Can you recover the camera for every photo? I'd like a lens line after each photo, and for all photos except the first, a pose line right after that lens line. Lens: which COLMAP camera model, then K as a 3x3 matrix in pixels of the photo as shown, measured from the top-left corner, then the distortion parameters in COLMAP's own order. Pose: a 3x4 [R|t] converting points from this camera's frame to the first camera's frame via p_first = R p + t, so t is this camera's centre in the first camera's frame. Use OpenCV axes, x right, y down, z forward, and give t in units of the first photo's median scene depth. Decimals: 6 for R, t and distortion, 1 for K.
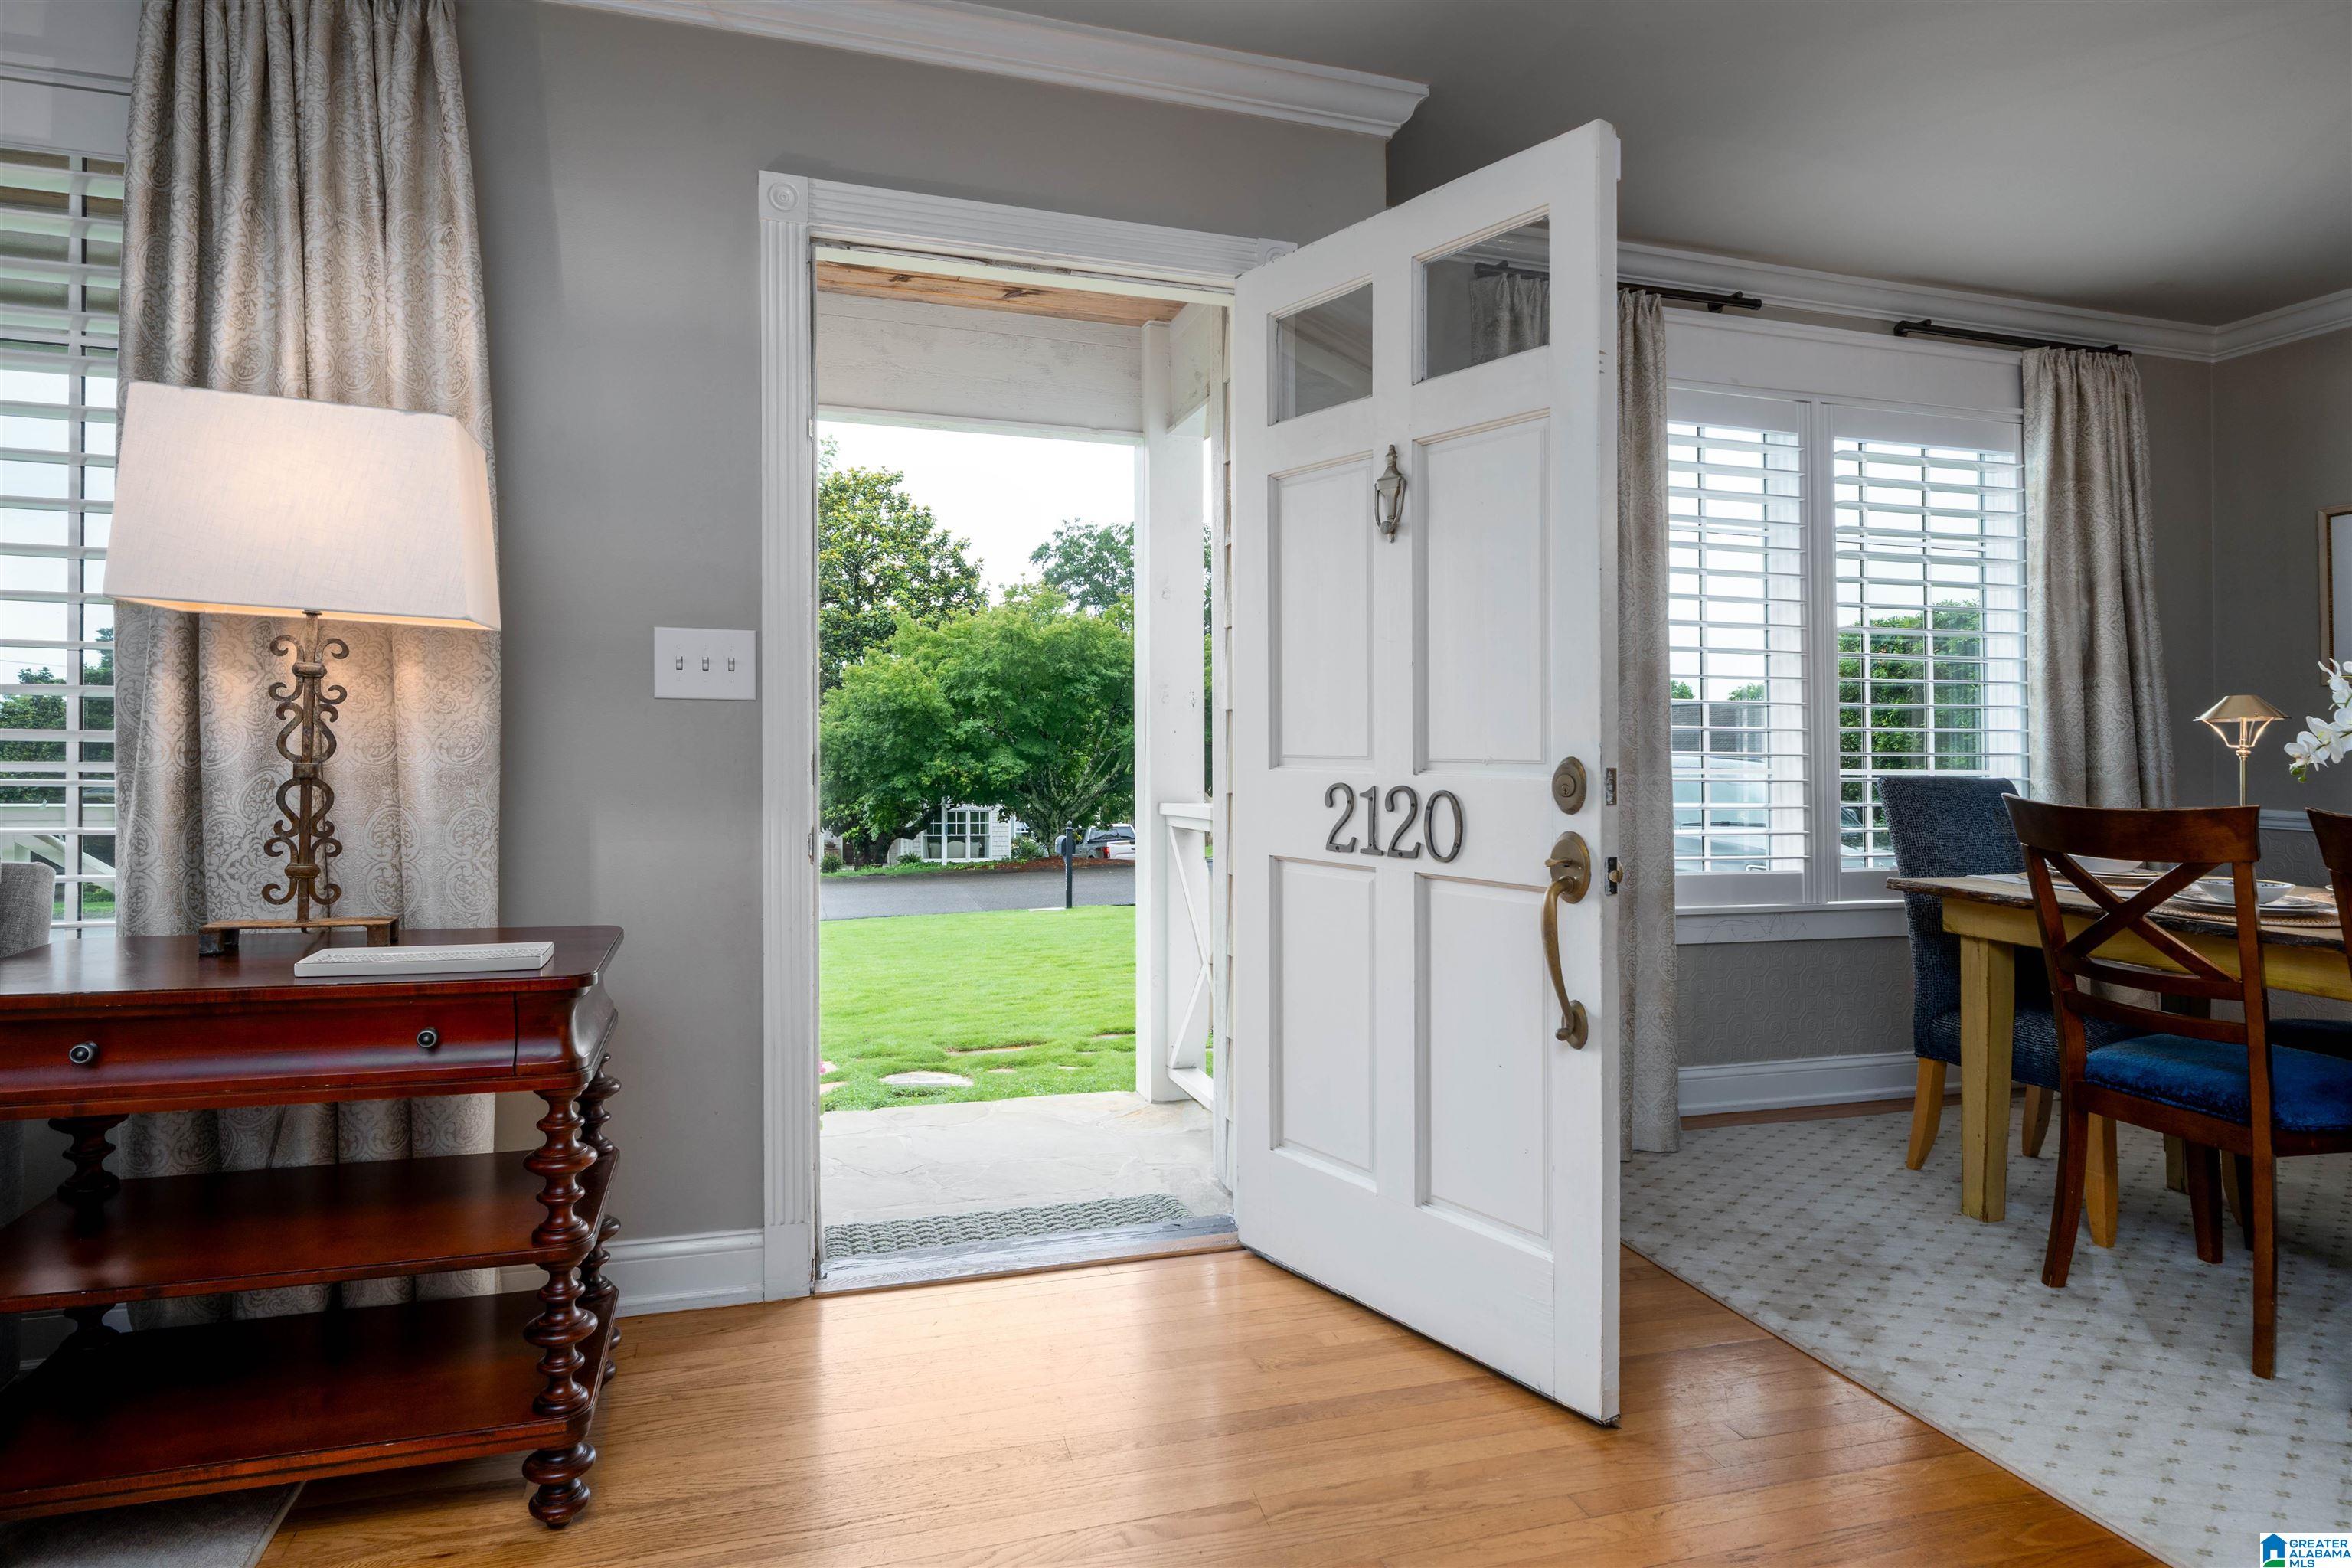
lens RADIAL K [[1234.8, 0, 1176.0], [0, 1234.8, 784.0], [0, 0, 1]] dist [0.002834, 0.000565]
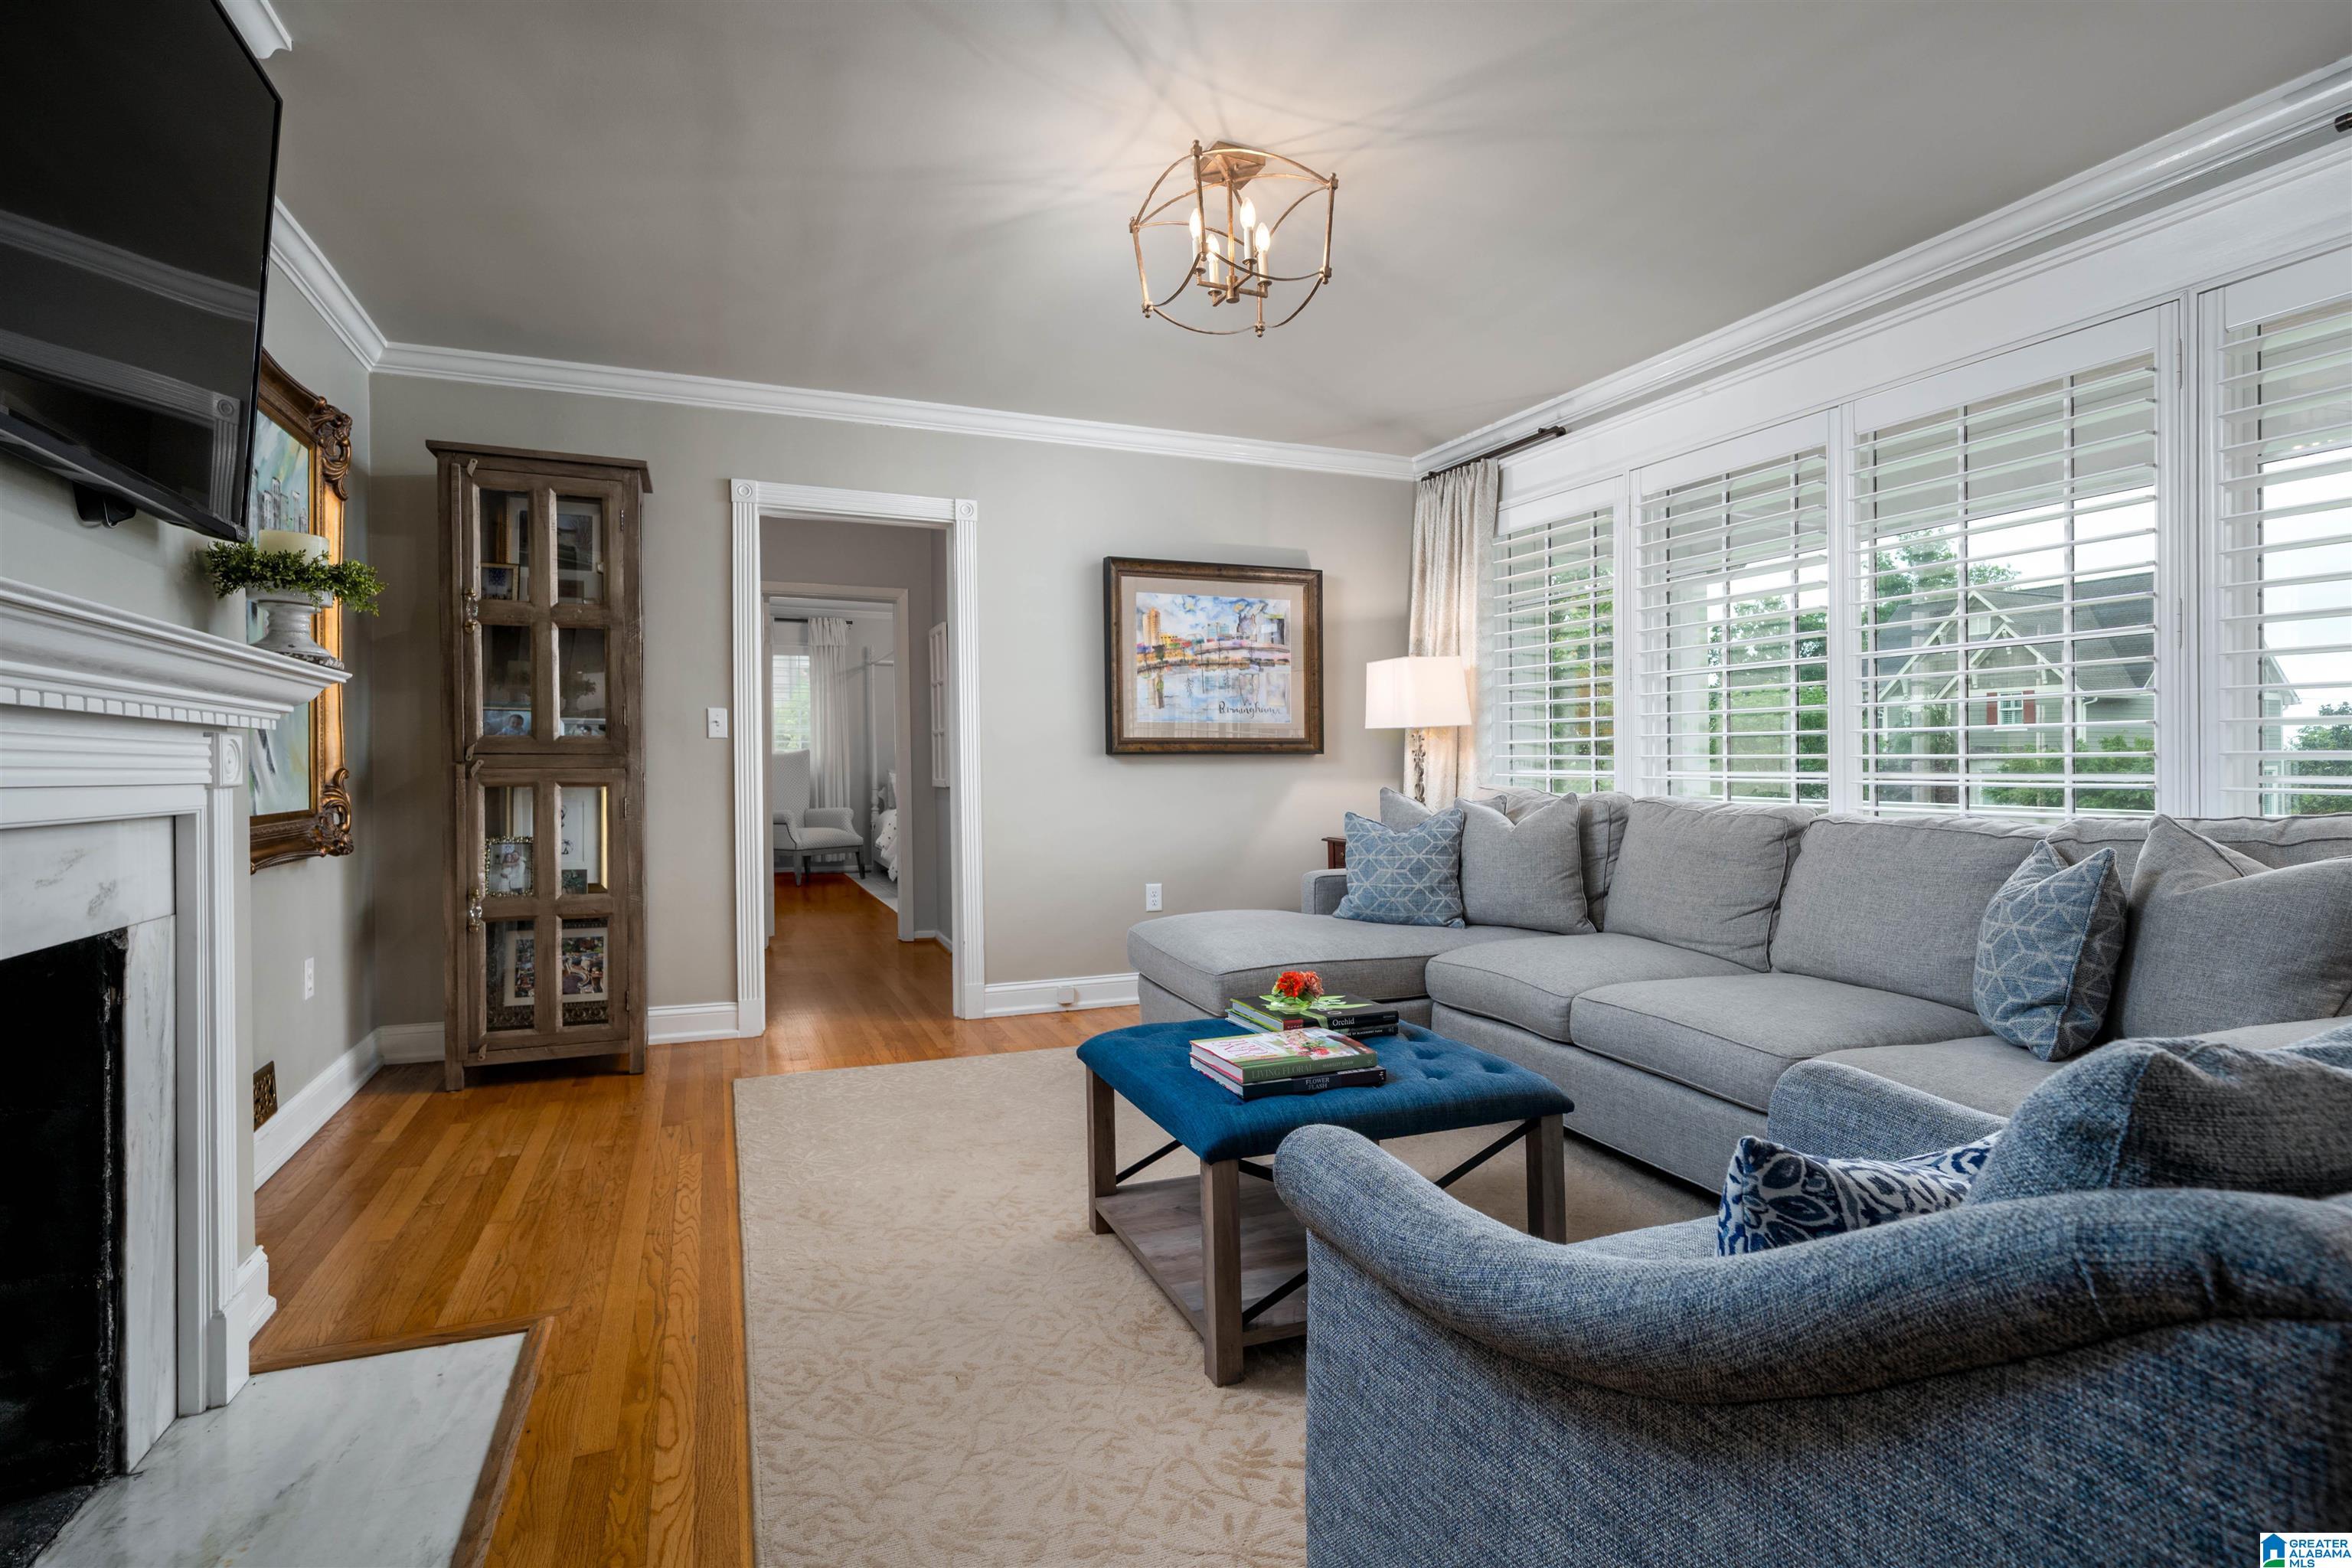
lens RADIAL K [[1149.3, 0, 1186.2], [0, 1149.3, 752.7], [0, 0, 1]] dist [0.002482, 0.000309]
pose [[0.097058, -0.007620, -0.995250, 1.806787], [-0.028649, 0.999535, -0.010446, -0.003099], [0.994866, 0.029527, 0.096795, 0.500860]]
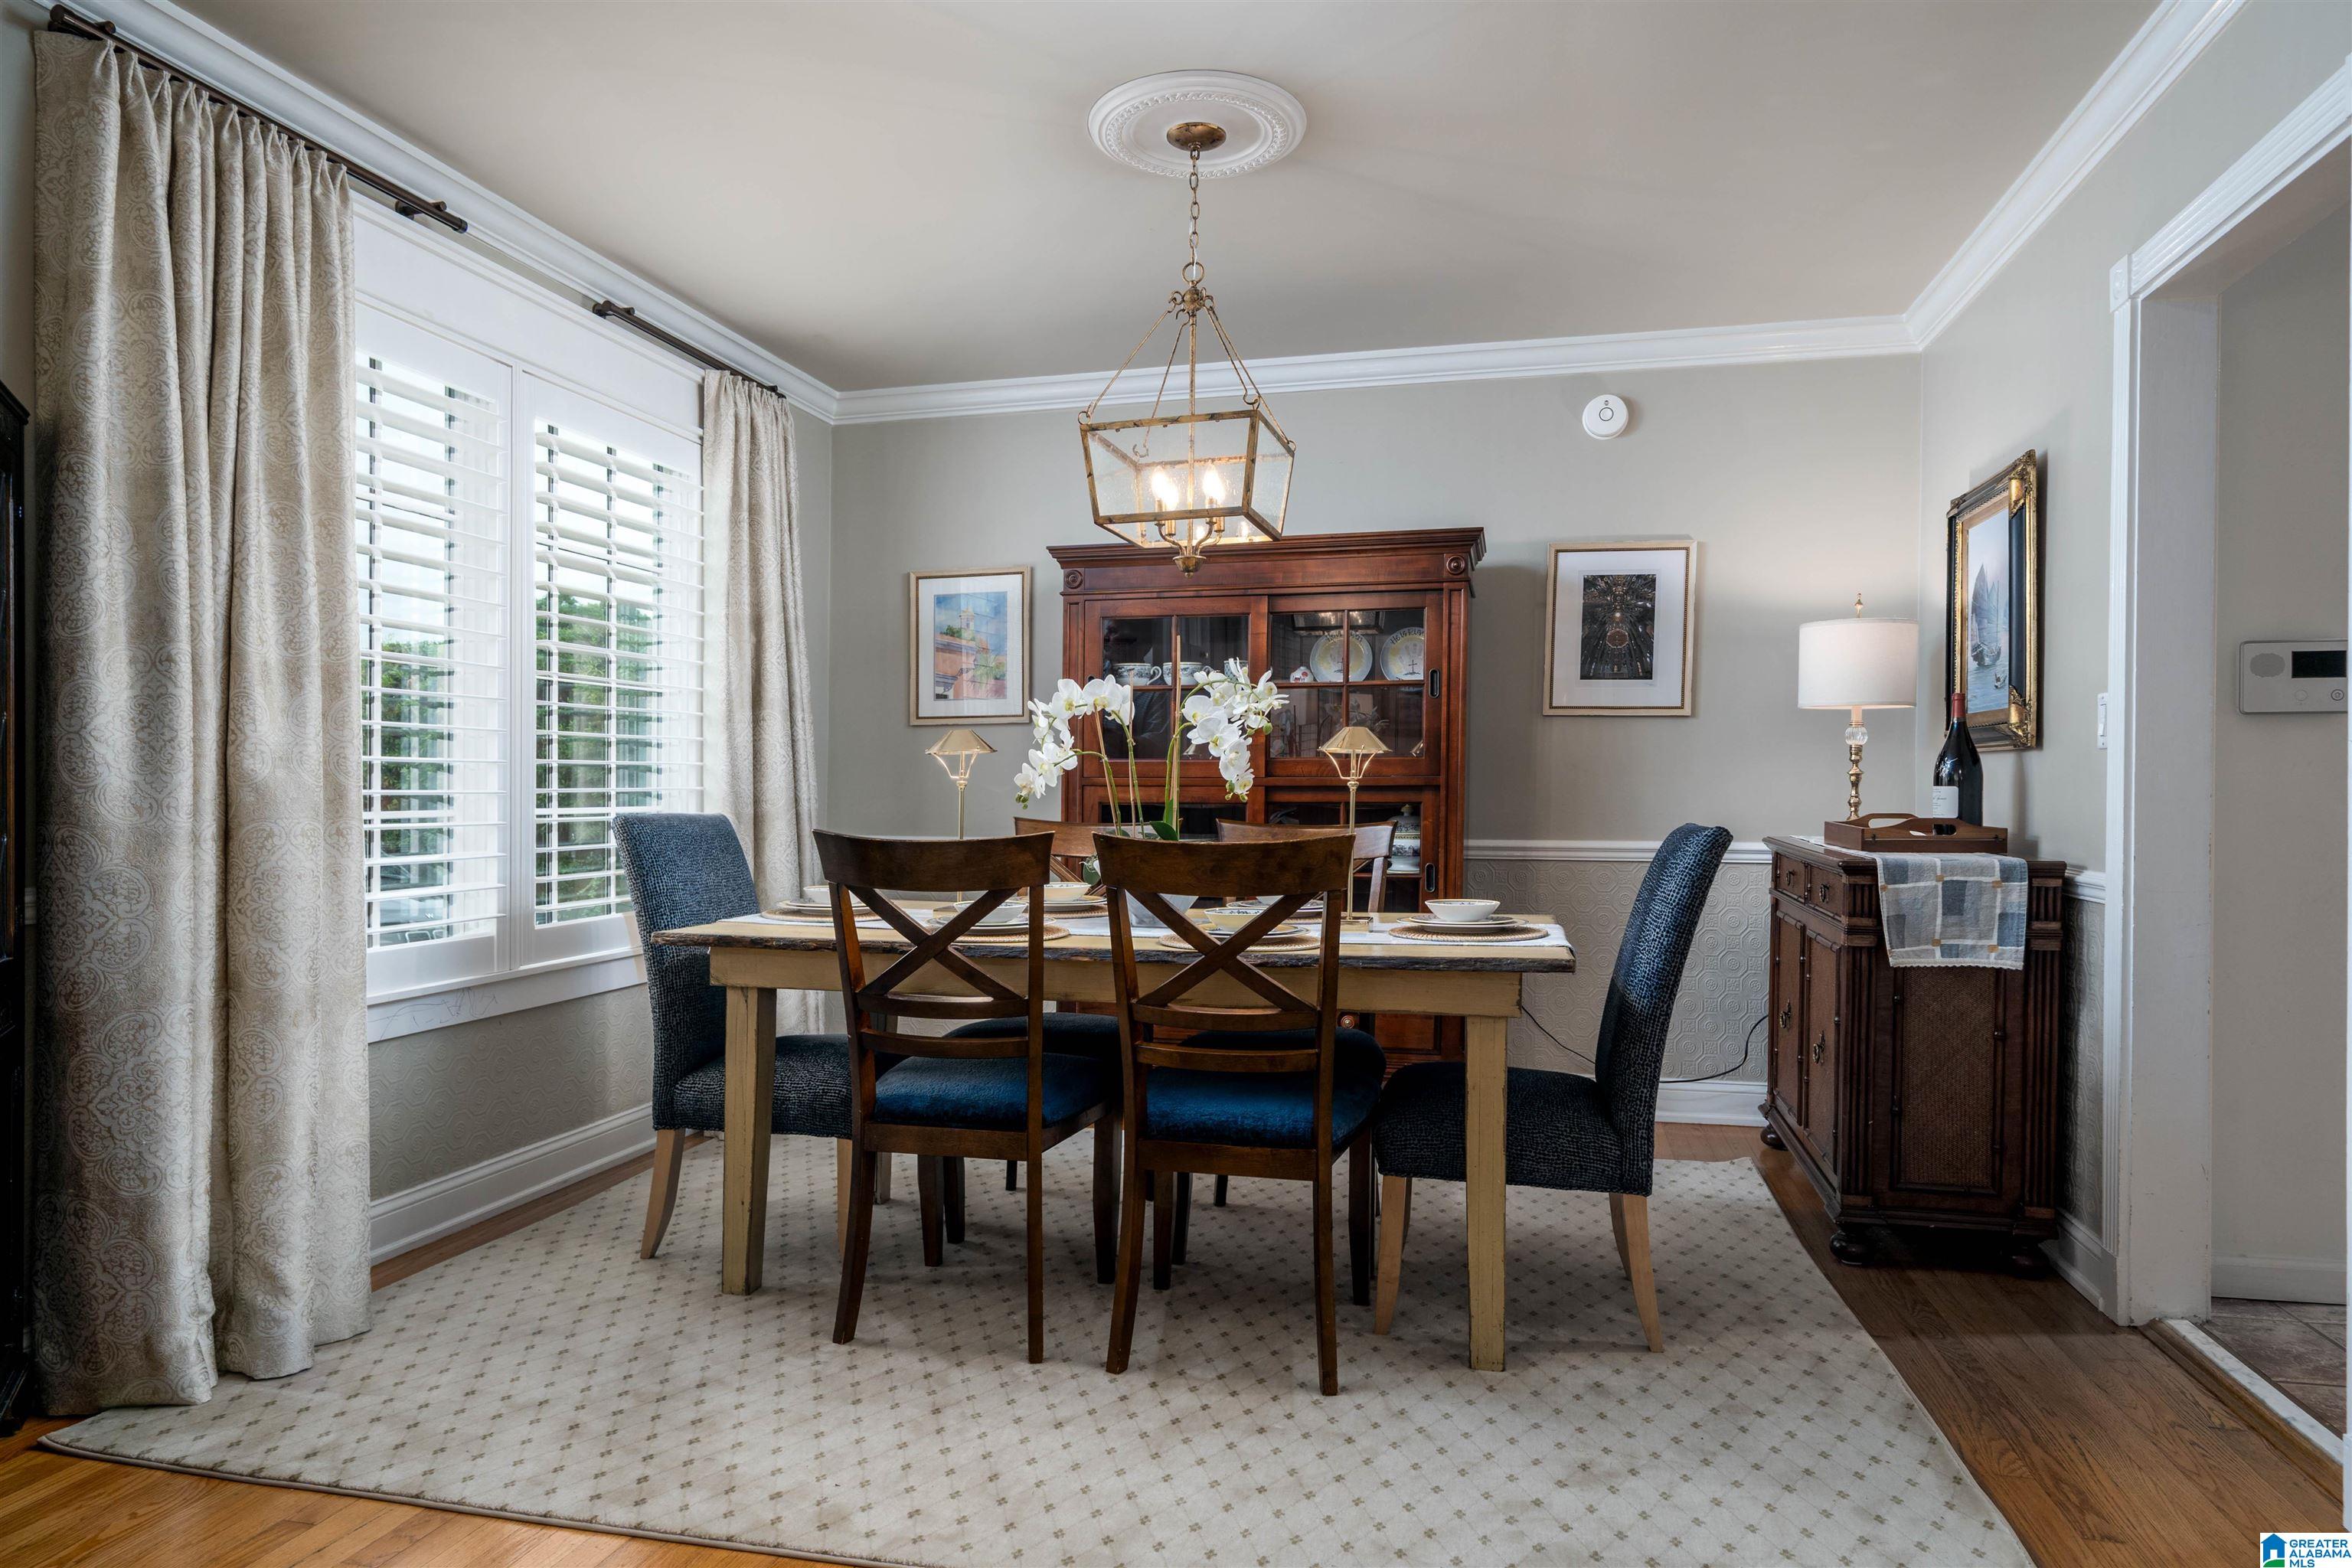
lens RADIAL K [[1380.3, 0, 1175.7], [0, 1380.3, 781.0], [0, 0, 1]] dist [0.002120, -0.009270]
pose [[0.517537, -0.006303, 0.855638, -0.056255], [0.032459, 0.999398, -0.012271, -0.005954], [-0.855045, 0.034123, 0.517430, 0.170294]]
